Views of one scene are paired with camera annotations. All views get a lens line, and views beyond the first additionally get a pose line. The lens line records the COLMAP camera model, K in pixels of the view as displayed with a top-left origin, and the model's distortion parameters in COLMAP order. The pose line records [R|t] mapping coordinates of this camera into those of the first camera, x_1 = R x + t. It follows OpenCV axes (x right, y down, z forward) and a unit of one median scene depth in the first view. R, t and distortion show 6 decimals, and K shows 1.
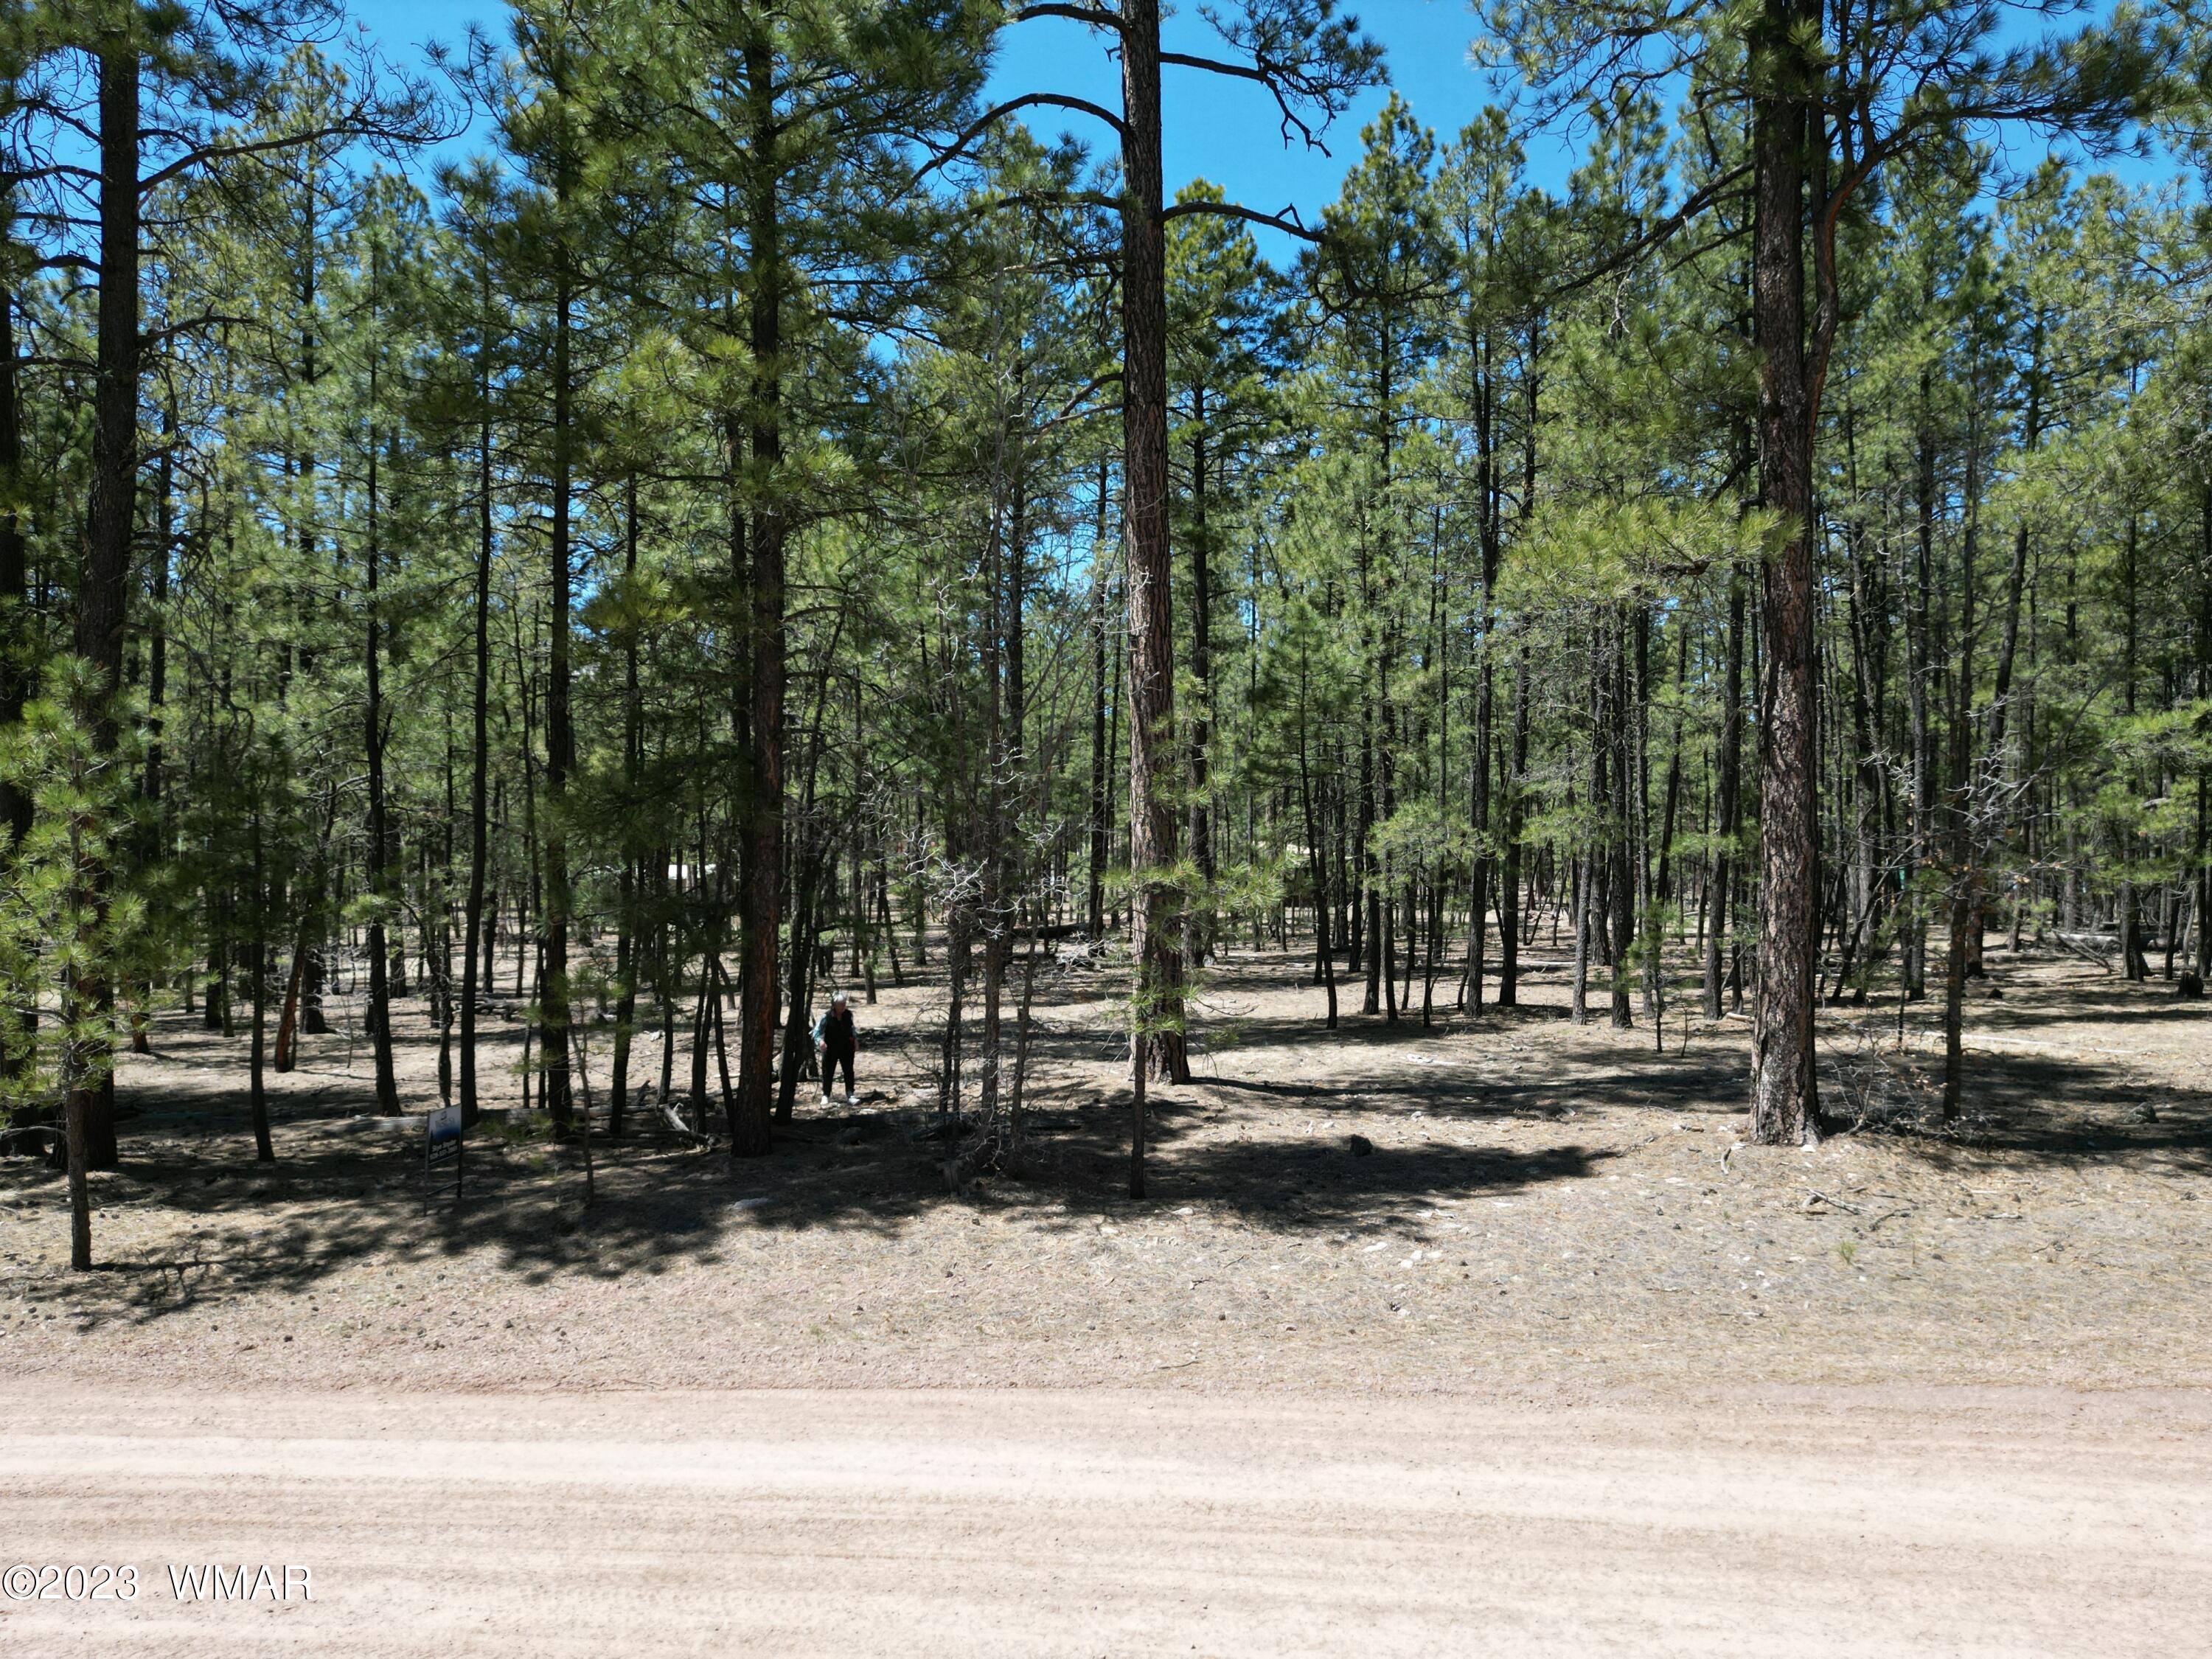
lens RADIAL K [[1537.1, 0, 1113.8], [0, 1537.1, 828.4], [0, 0, 1]] dist [0.063732, -0.059611]
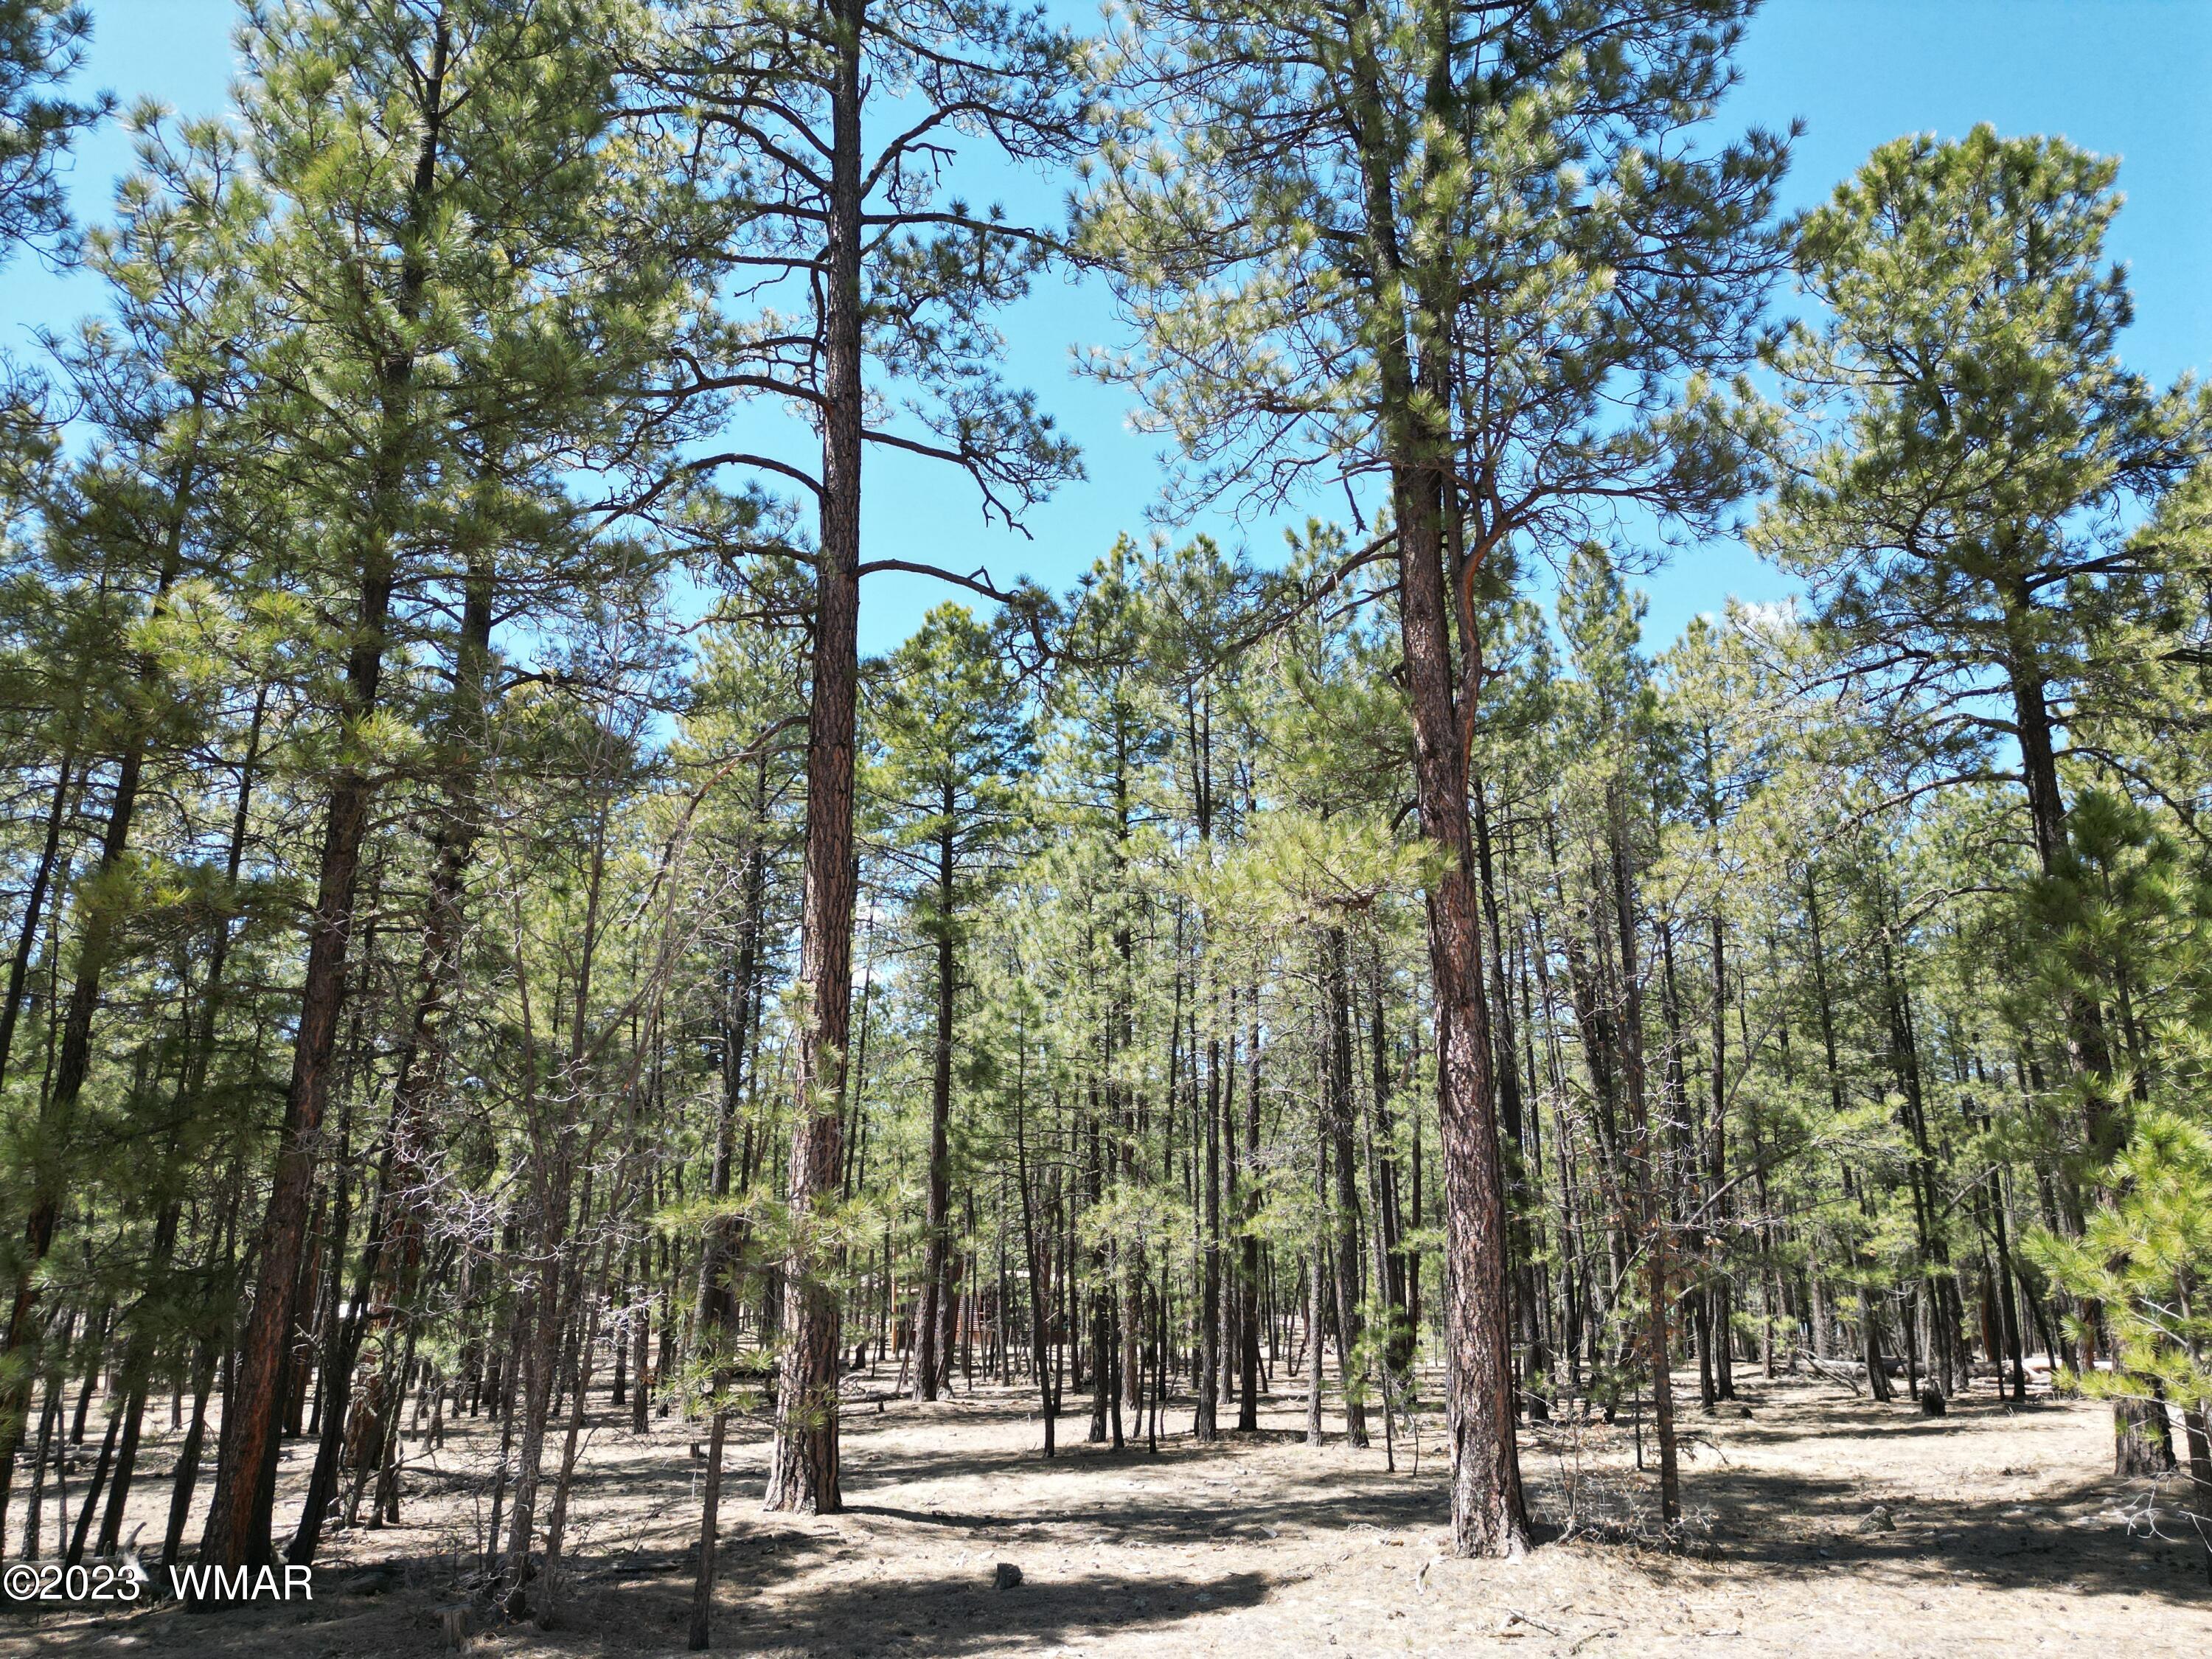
lens RADIAL K [[1535.8, 0, 1106.0], [0, 1535.8, 829.5], [0, 0, 1]] dist [0.065204, -0.061046]
pose [[0.991514, 0.036687, 0.124717, 0.096585], [-0.001044, 0.961572, -0.274552, 0.051307], [-0.129997, 0.272092, 0.953450, 0.095897]]
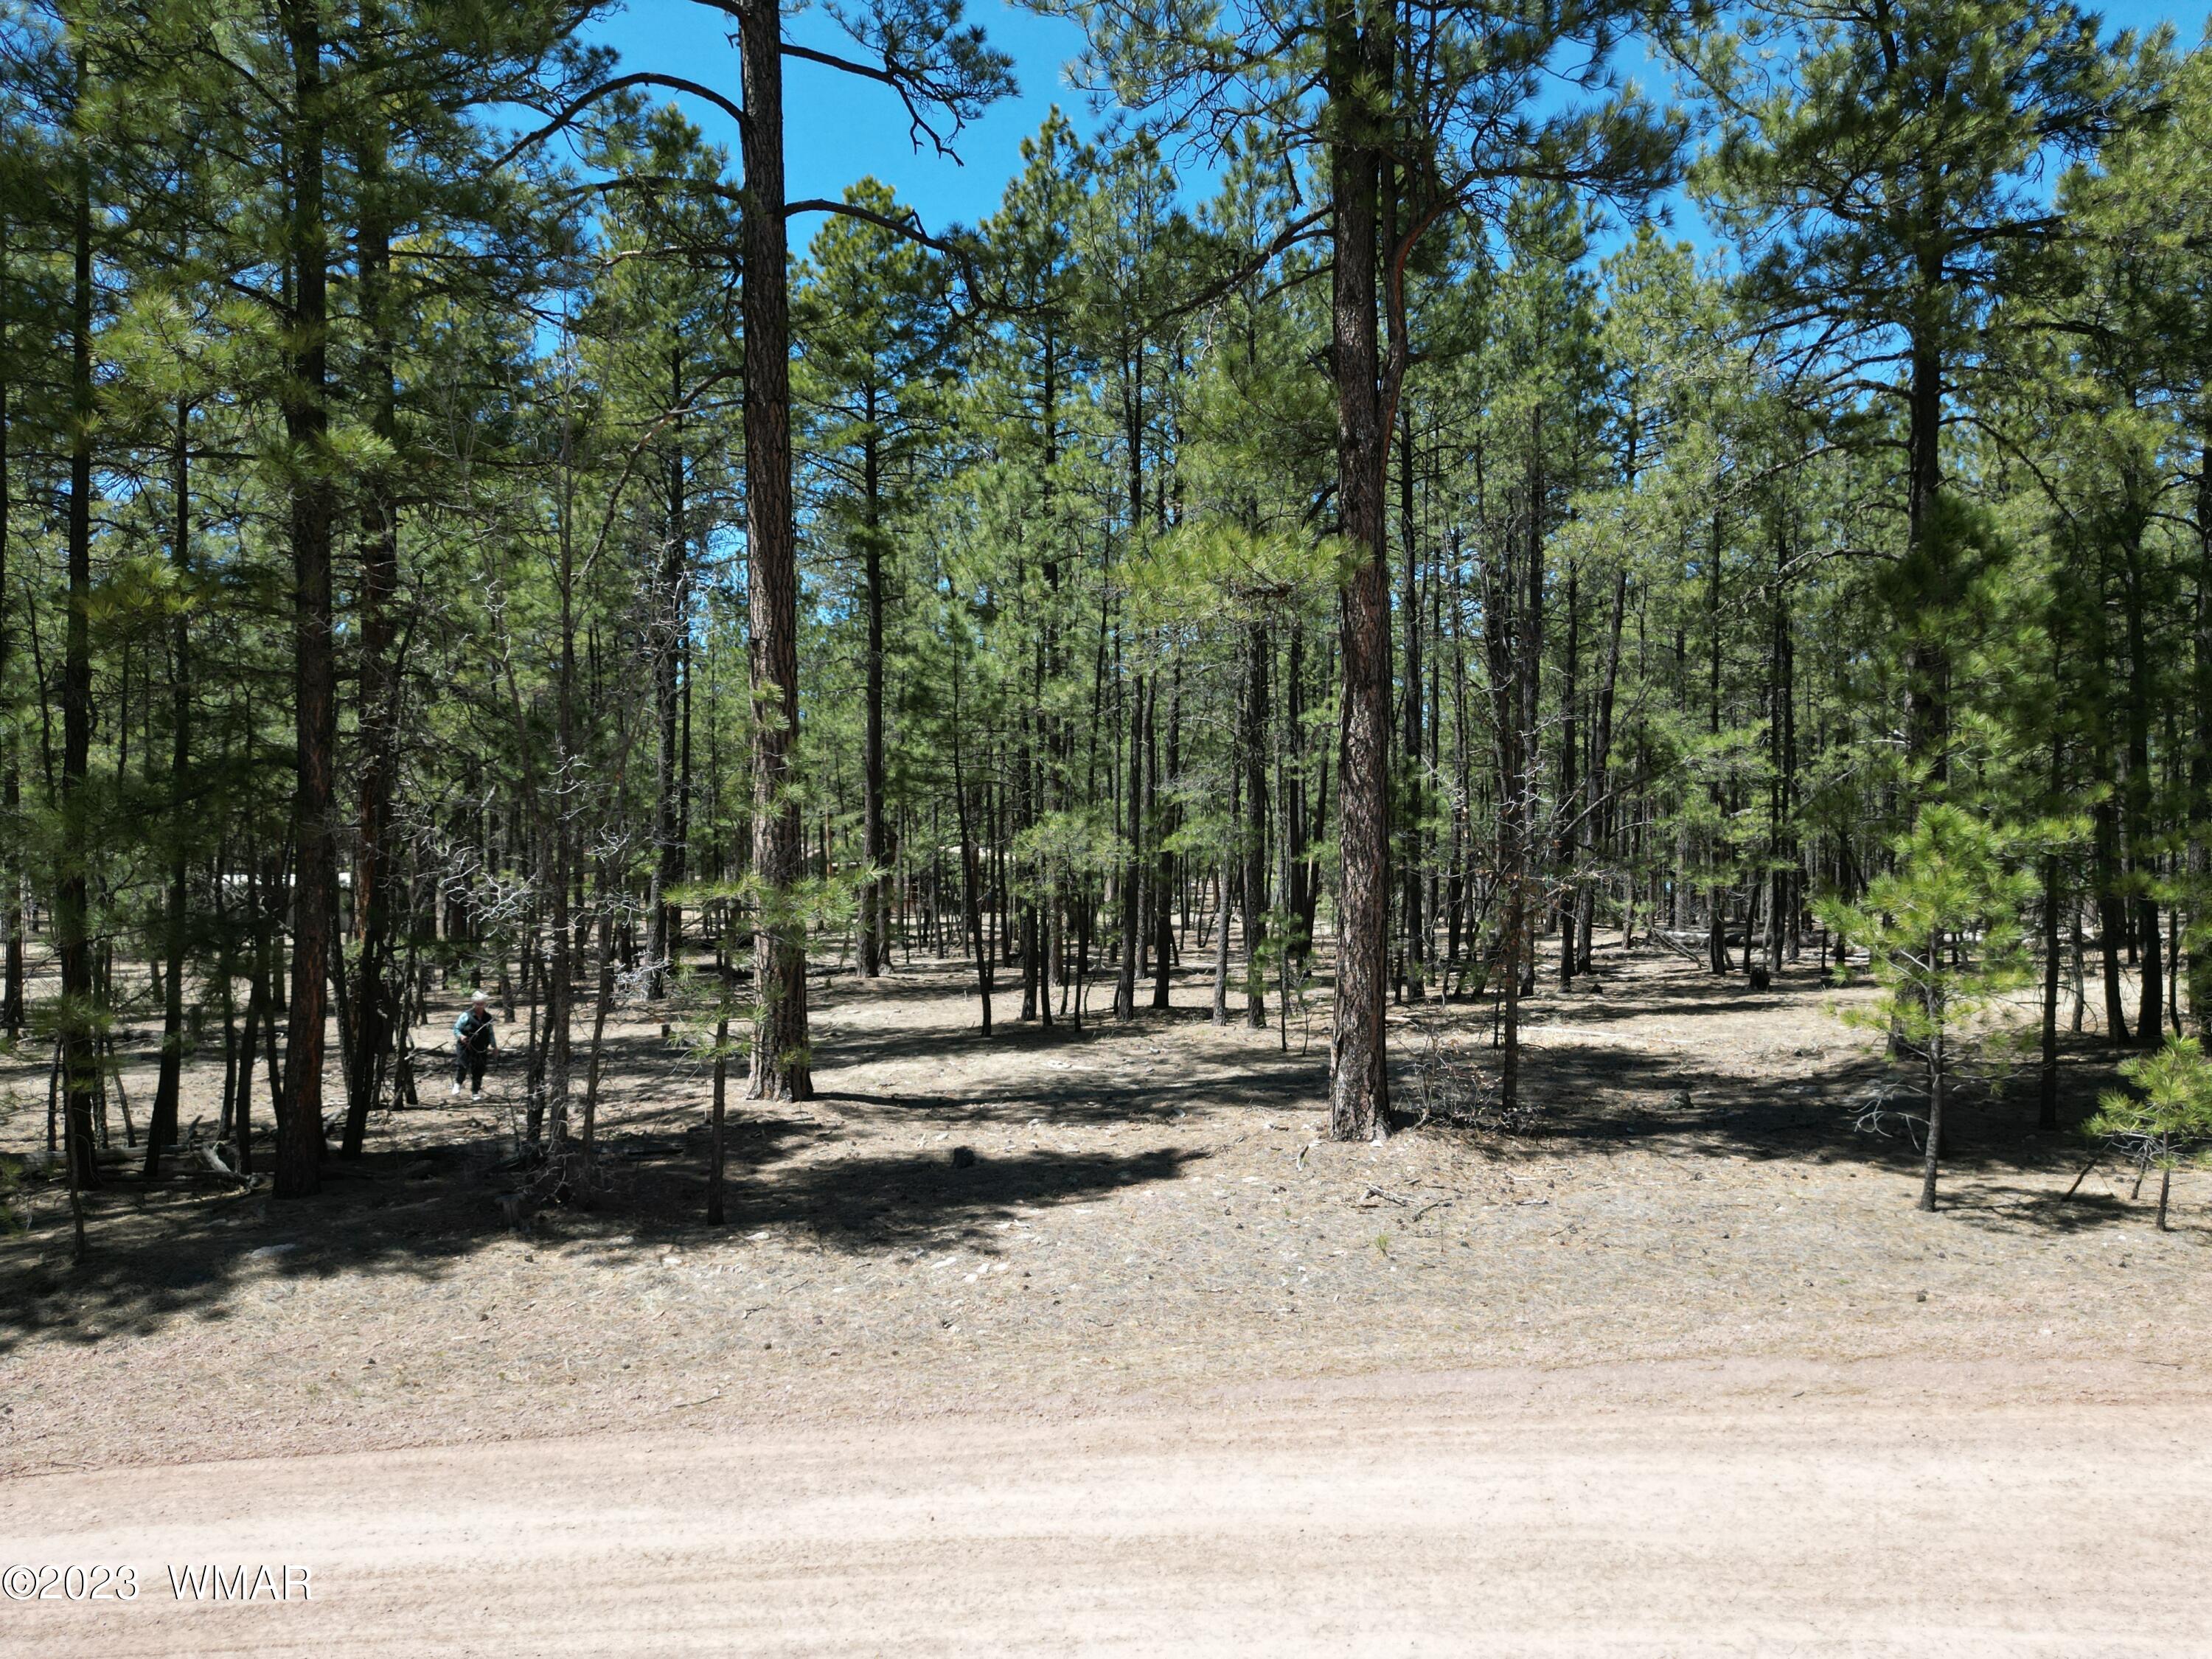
lens RADIAL K [[1535.8, 0, 1106.0], [0, 1535.8, 829.5], [0, 0, 1]] dist [0.065204, -0.061046]
pose [[0.983629, 0.001326, 0.180199, 0.073616], [-0.000863, 0.999996, -0.002650, -0.004068], [-0.180202, 0.002451, 0.983627, 0.003676]]
